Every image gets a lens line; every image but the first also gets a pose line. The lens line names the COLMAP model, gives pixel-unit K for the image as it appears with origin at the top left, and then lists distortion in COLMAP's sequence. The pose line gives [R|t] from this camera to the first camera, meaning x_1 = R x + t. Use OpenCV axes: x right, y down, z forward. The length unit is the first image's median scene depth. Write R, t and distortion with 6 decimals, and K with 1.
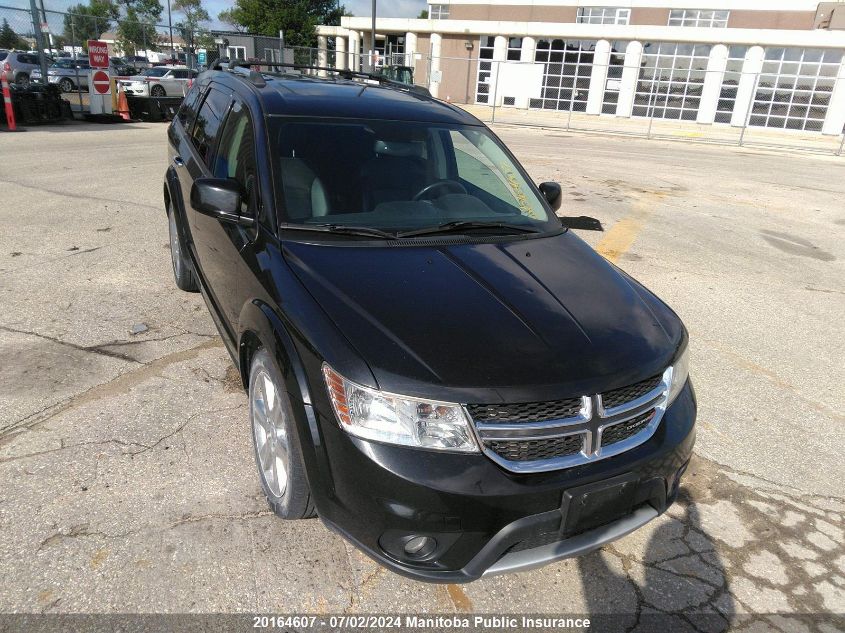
lens RADIAL K [[672.2, 0, 422.5], [0, 672.2, 316.5], [0, 0, 1]] dist [-0.001836, -0.011600]
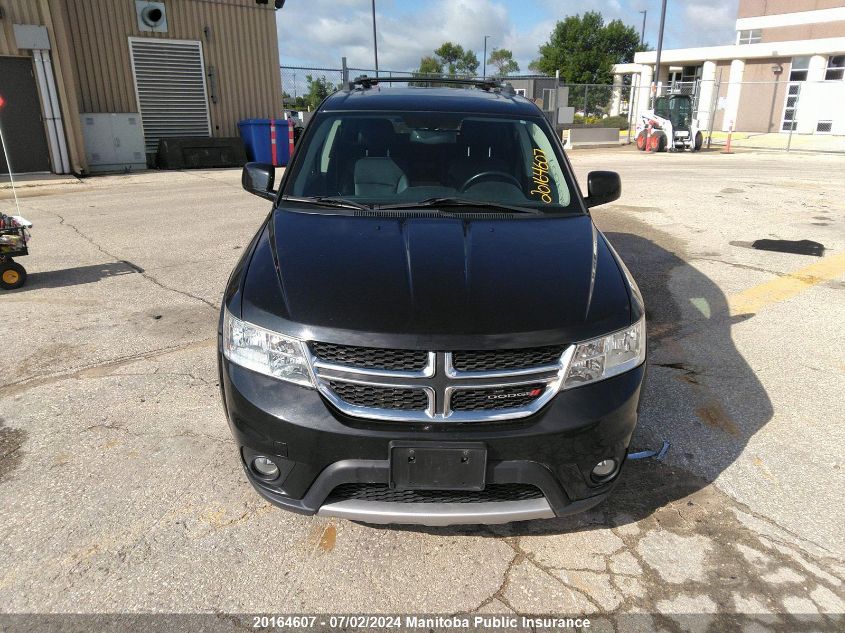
lens RADIAL K [[670.4, 0, 422.5], [0, 670.4, 316.5], [0, 0, 1]] dist [-0.004253, -0.011822]
pose [[0.873534, 0.078969, -0.480315, 0.140382], [-0.113117, 0.992672, -0.042516, 0.022159], [0.473438, 0.091471, 0.876065, 0.027179]]
